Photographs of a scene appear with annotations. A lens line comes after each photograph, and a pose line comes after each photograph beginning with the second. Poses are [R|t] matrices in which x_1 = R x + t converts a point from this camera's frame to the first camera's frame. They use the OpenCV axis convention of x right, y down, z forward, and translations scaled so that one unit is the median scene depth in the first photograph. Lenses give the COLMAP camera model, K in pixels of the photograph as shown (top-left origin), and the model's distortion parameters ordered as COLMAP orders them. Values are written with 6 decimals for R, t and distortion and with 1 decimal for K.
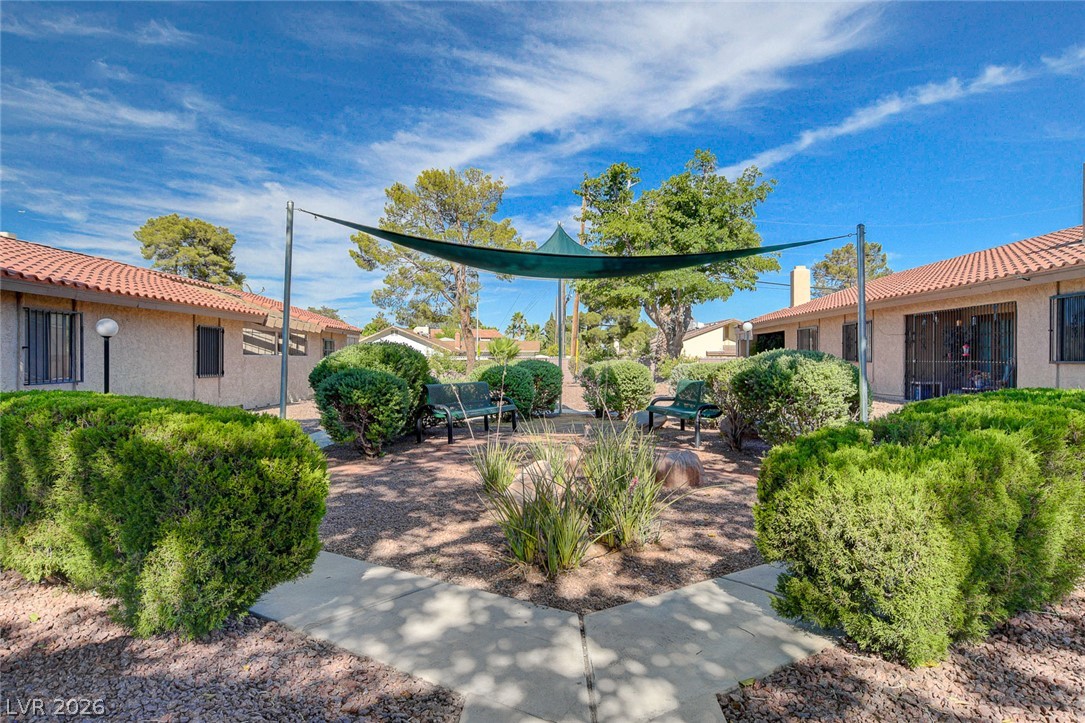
lens RADIAL K [[691.6, 0, 542.5], [0, 691.6, 361.5], [0, 0, 1]] dist [0.000235, 0.000455]
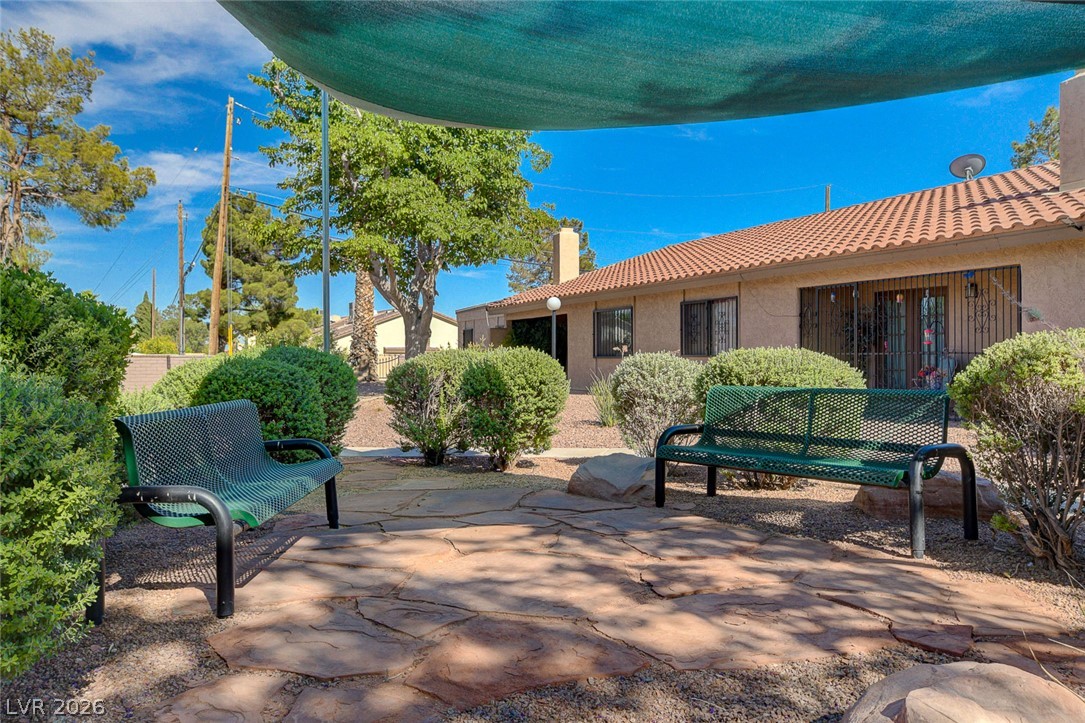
lens RADIAL K [[857.9, 0, 542.5], [0, 857.9, 361.5], [0, 0, 1]] dist [0.032327, 0.004727]
pose [[0.896907, -0.004220, 0.442200, -0.097748], [0.004443, 0.999990, 0.000532, 0.005571], [-0.442197, 0.001488, 0.896917, 0.337144]]
